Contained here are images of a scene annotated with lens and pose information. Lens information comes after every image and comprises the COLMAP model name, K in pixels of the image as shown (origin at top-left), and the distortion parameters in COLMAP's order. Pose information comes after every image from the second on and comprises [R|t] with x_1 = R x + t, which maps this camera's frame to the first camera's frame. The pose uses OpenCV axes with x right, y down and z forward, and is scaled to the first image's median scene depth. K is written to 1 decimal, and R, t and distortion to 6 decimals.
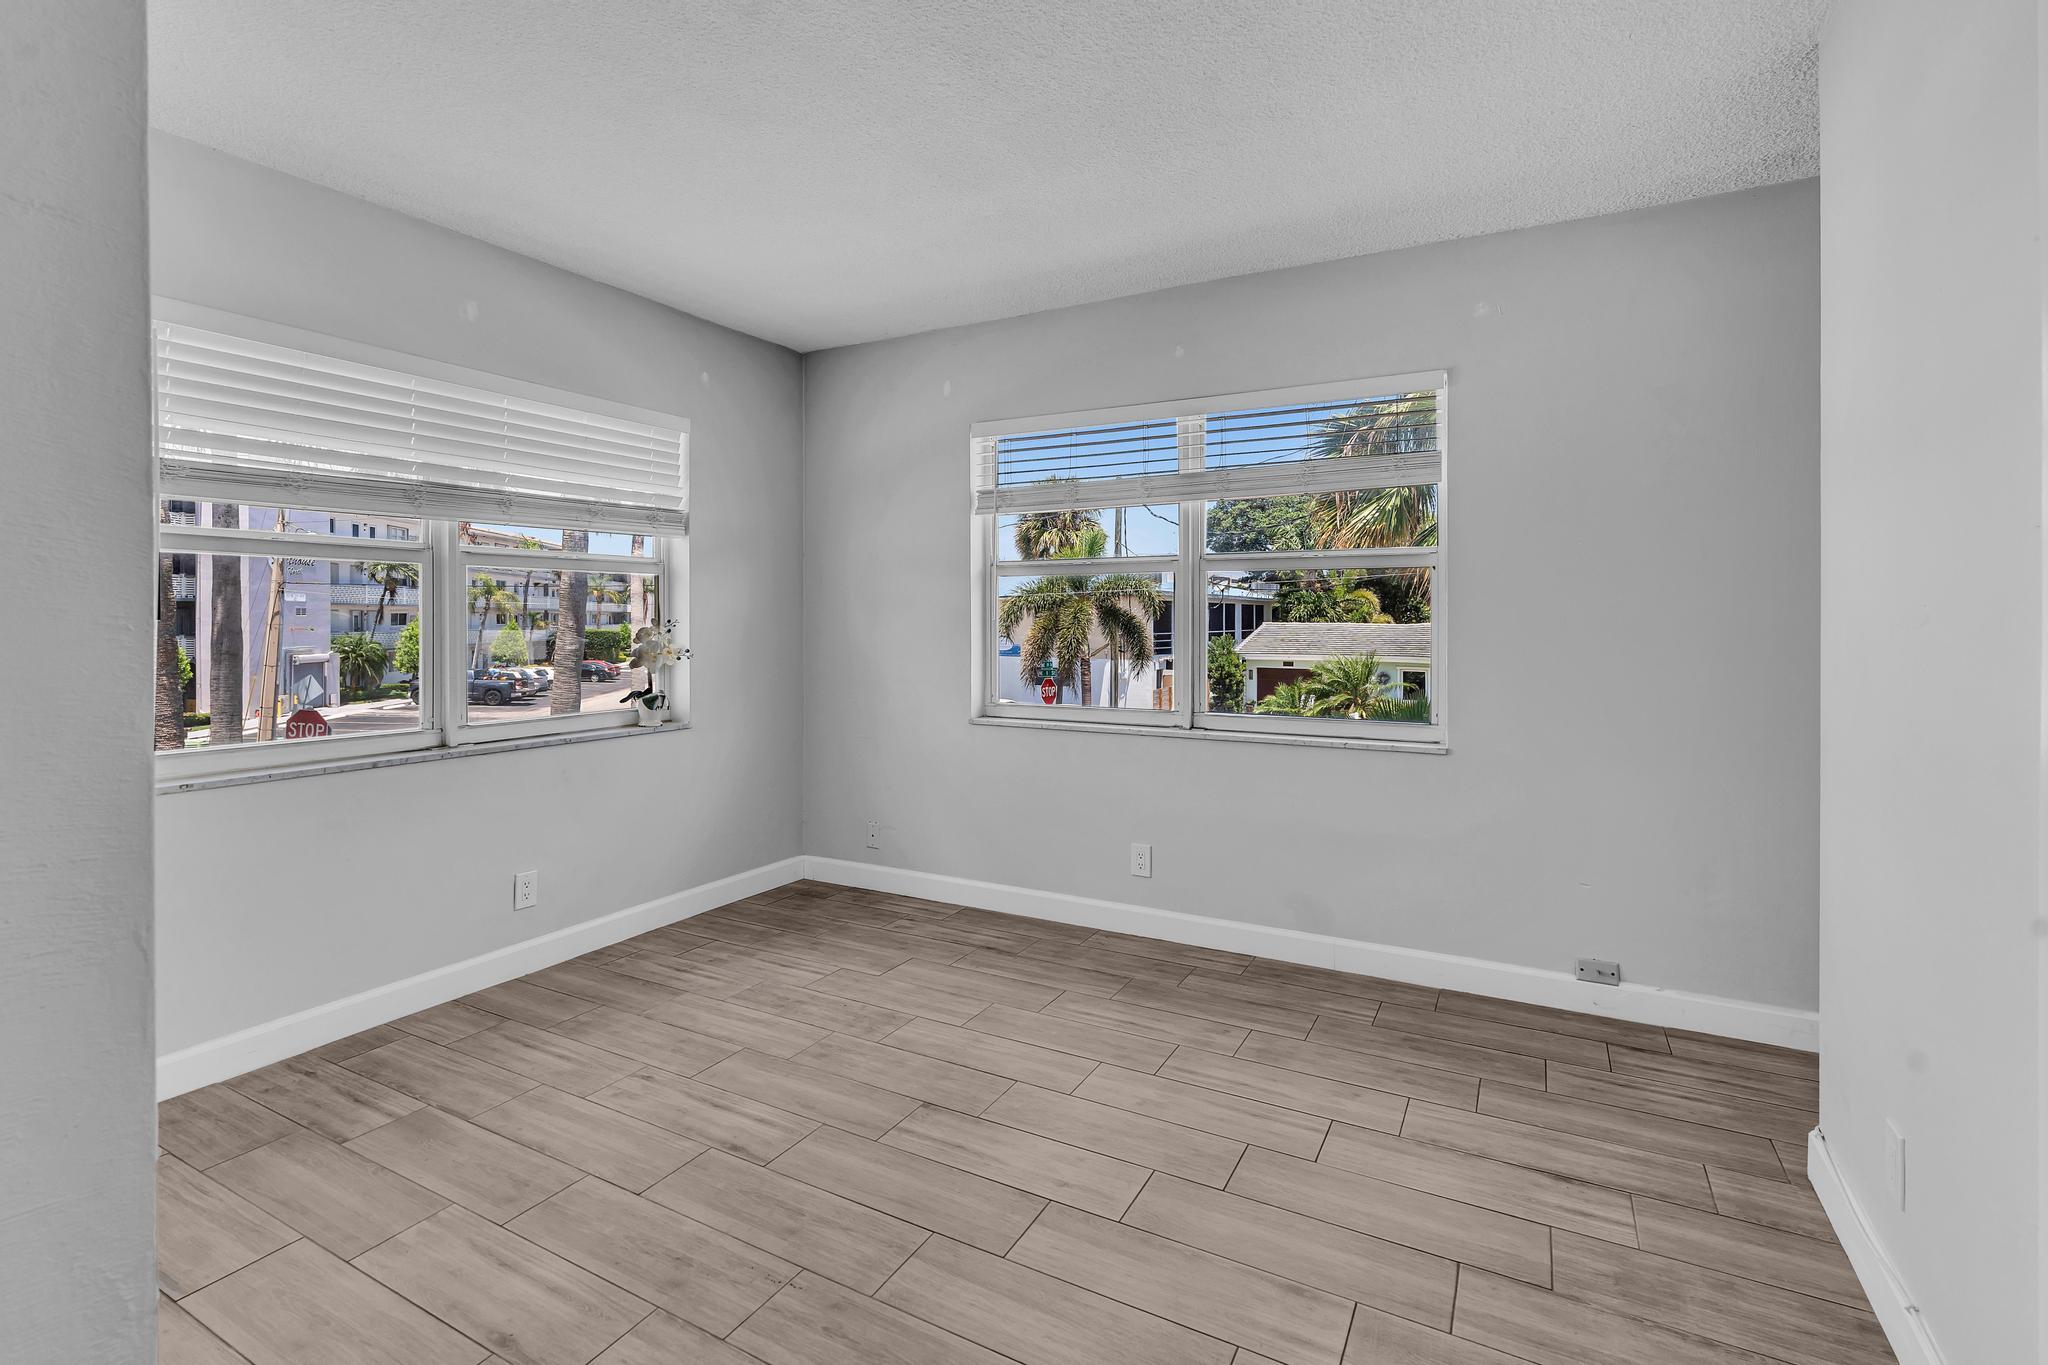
lens RADIAL K [[947.1, 0, 1016.1], [0, 947.1, 622.5], [0, 0, 1]] dist [-0.005403, 0.000818]
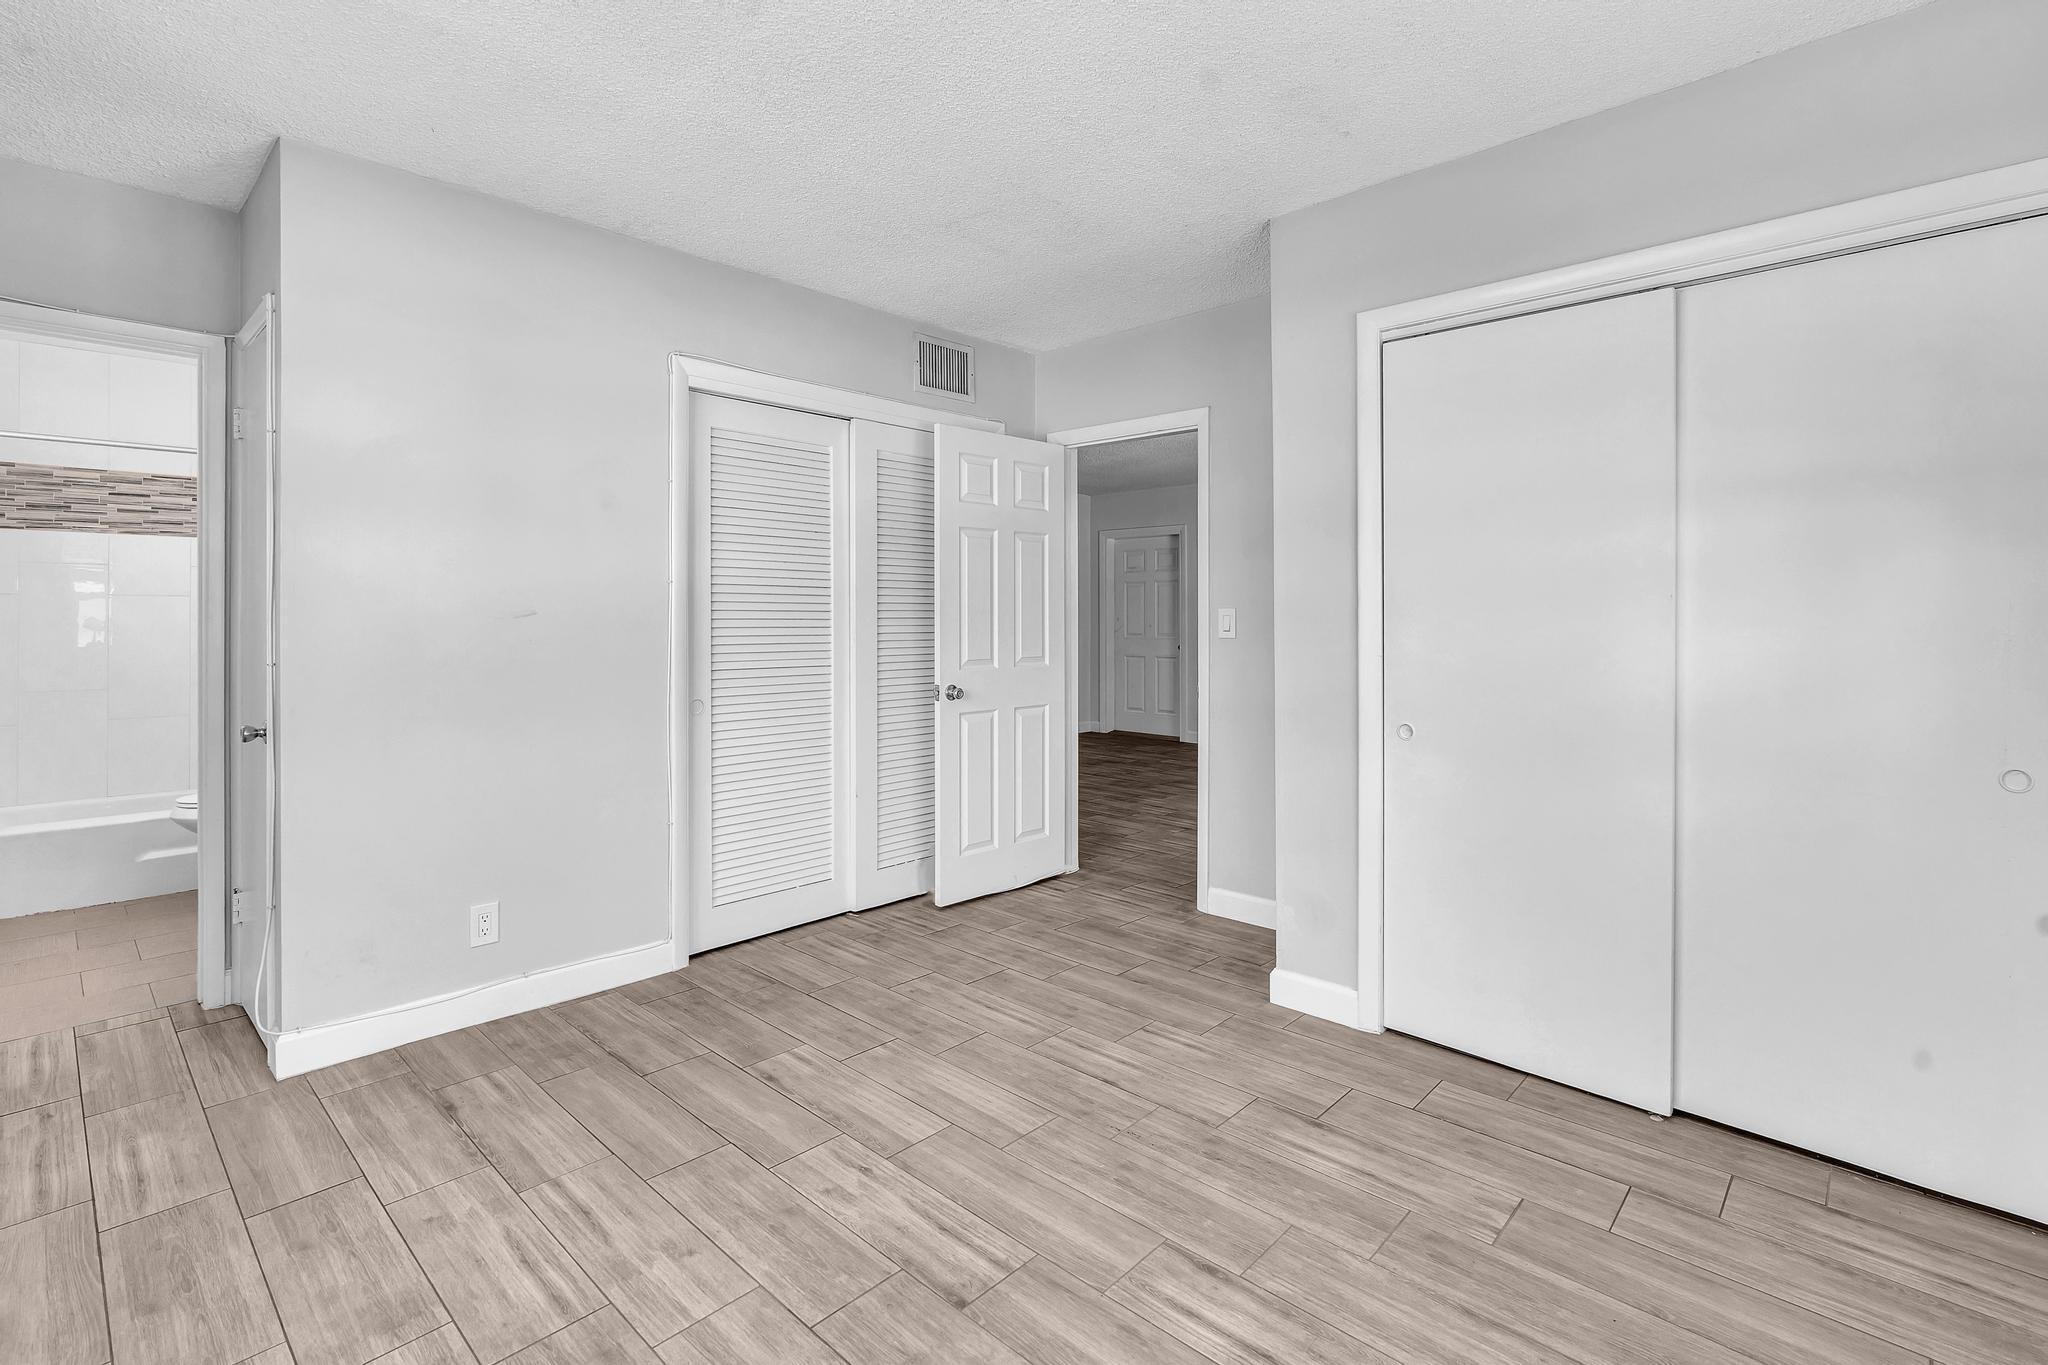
lens RADIAL K [[947.1, 0, 1016.1], [0, 947.1, 622.5], [0, 0, 1]] dist [-0.005403, 0.000818]
pose [[-0.967914, -0.004471, 0.251241, -0.361549], [-0.001883, 0.999943, 0.010539, -0.003549], [-0.251274, 0.009728, -0.967867, 1.945570]]
